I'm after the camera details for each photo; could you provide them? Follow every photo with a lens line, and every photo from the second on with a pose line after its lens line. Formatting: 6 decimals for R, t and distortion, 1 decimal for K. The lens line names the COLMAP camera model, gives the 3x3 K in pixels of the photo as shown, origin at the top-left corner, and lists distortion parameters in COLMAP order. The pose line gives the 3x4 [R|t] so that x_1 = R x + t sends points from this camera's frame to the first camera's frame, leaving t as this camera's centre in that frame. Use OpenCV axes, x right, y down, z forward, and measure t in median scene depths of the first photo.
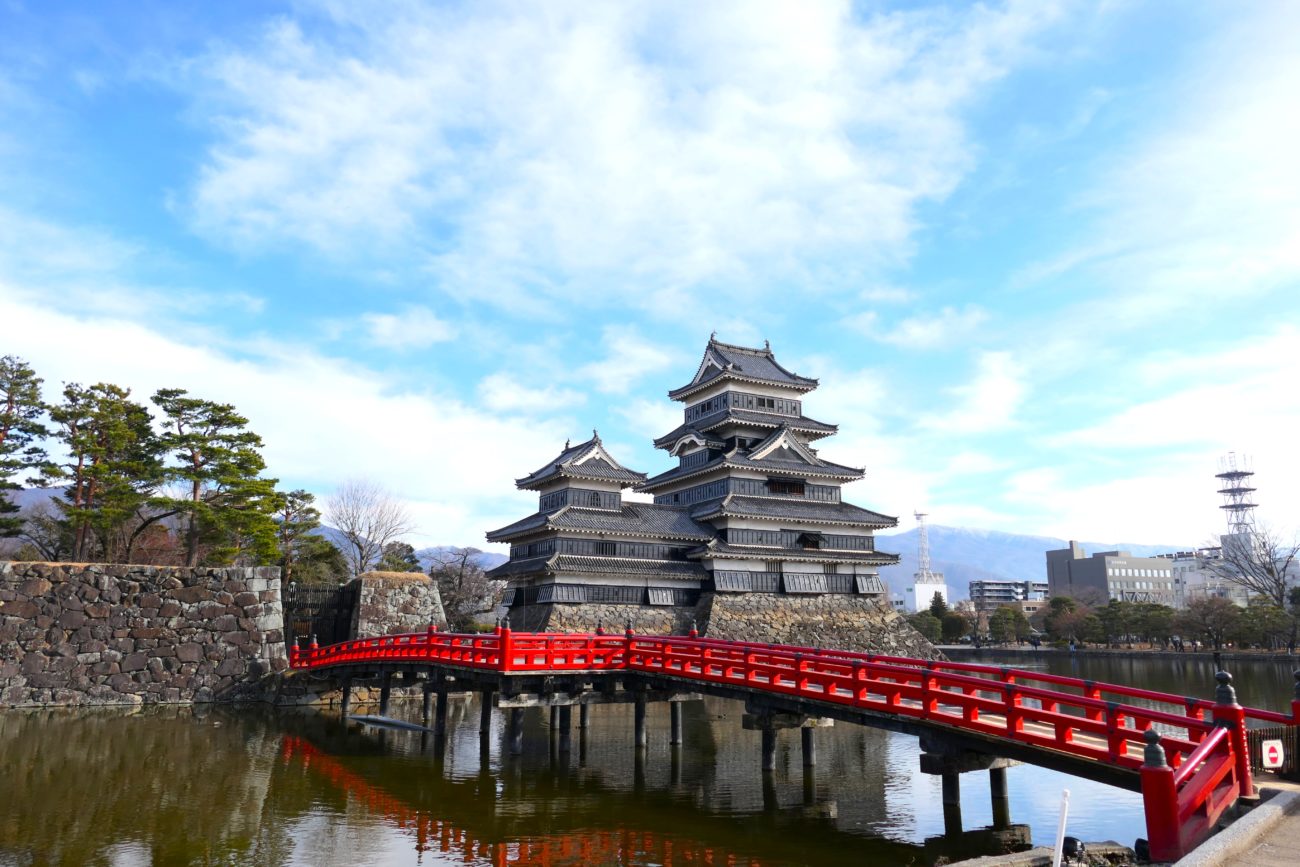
lens RADIAL K [[936.7, 0, 650.0], [0, 936.7, 433.5], [0, 0, 1]] dist [-0.009489, -0.002538]
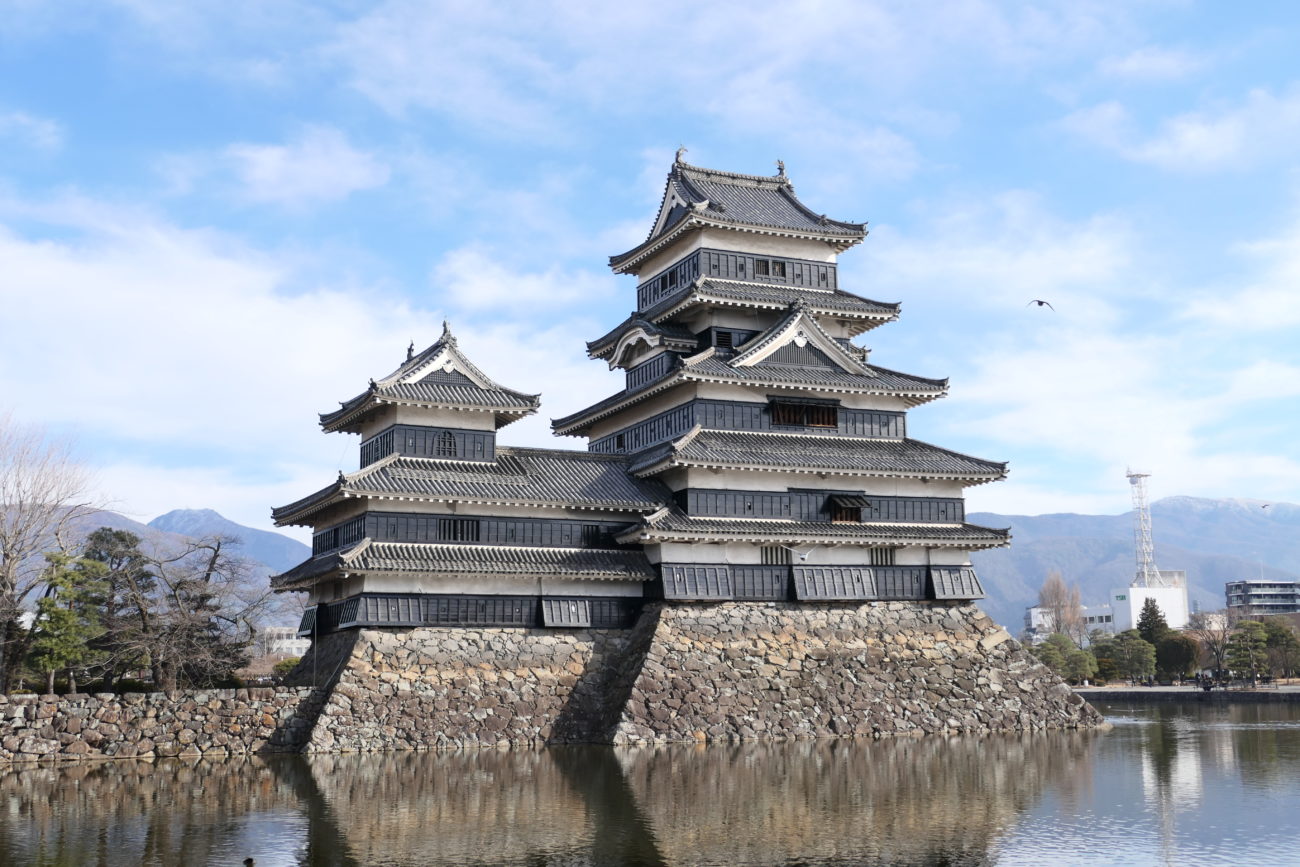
lens RADIAL K [[1467.7, 0, 650.0], [0, 1467.7, 433.5], [0, 0, 1]] dist [-0.007800, 0.023507]
pose [[0.998070, -0.030084, -0.054317, 0.104903], [0.032530, 0.998470, 0.044715, 0.027126], [0.052889, -0.046395, 0.997522, 0.119942]]
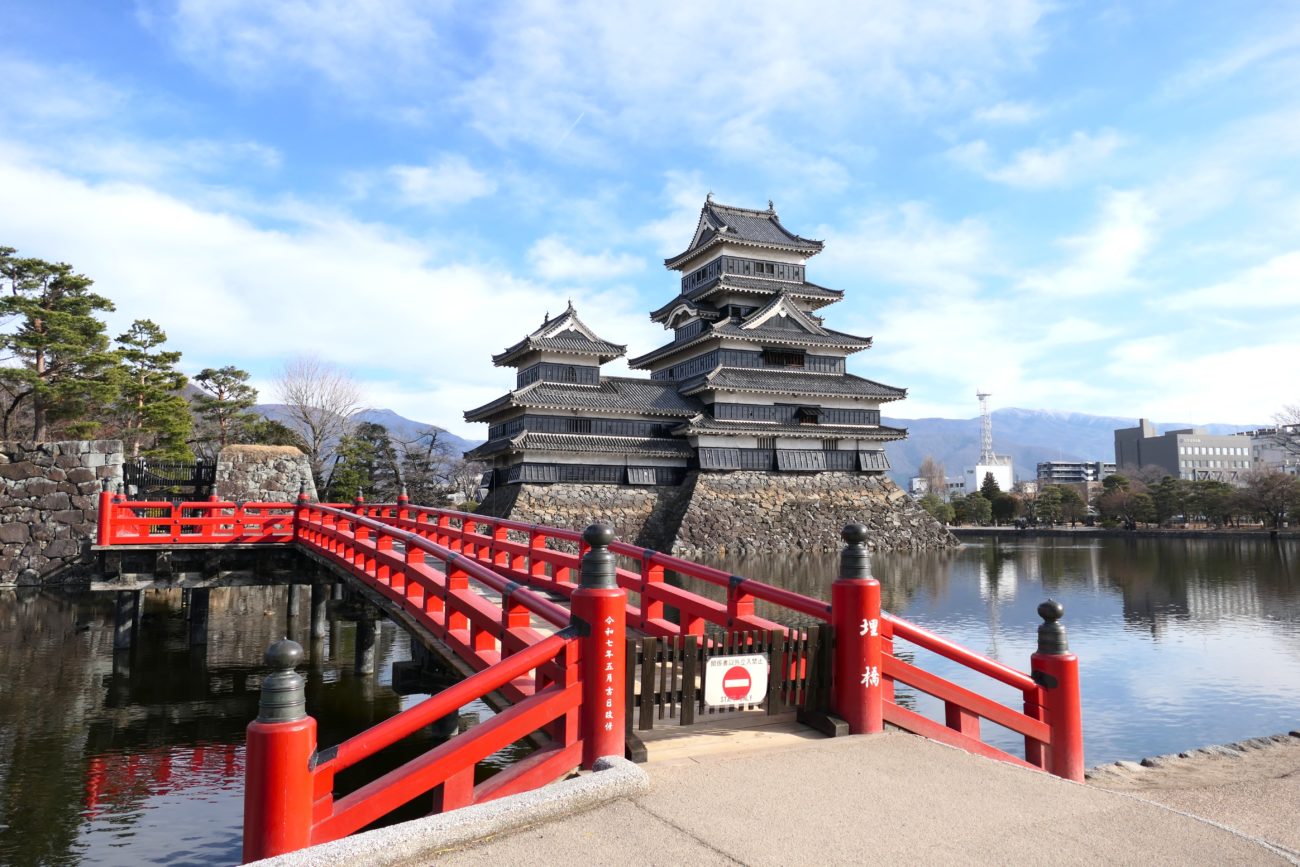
lens RADIAL K [[936.7, 0, 650.0], [0, 936.7, 433.5], [0, 0, 1]] dist [-0.009489, -0.002538]
pose [[0.996938, -0.014735, -0.076794, 0.086649], [0.023768, 0.992720, 0.118076, 0.019070], [0.074495, -0.119540, 0.990031, 0.065155]]
